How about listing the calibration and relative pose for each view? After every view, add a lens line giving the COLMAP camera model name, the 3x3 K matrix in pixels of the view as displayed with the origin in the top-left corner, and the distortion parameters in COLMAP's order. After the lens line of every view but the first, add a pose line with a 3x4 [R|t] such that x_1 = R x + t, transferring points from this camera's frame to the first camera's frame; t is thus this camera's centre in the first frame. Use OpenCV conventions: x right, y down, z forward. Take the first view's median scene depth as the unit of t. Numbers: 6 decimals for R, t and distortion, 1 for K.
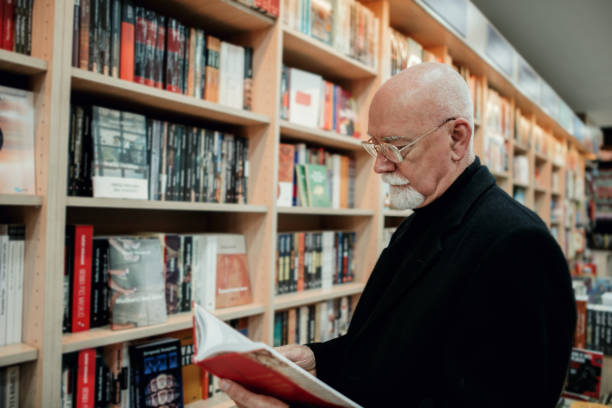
lens RADIAL K [[495.8, 0, 306.0], [0, 495.8, 204.0], [0, 0, 1]] dist [0.001588, 0.000088]
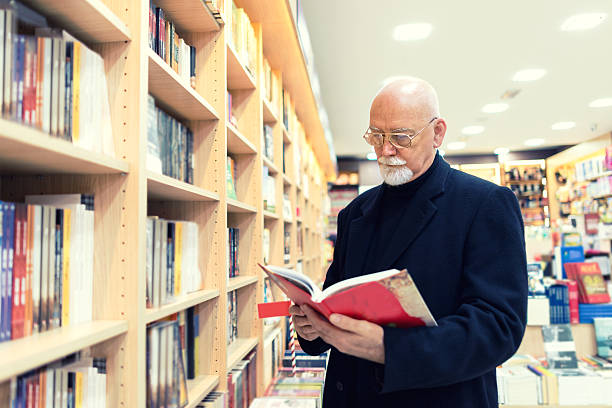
lens RADIAL K [[495.8, 0, 306.0], [0, 495.8, 204.0], [0, 0, 1]] dist [0.001588, 0.000088]
pose [[0.853663, -0.006653, 0.520783, -0.724606], [0.037002, 0.998167, -0.047901, 0.121971], [-0.519510, 0.060161, 0.852344, -0.018630]]
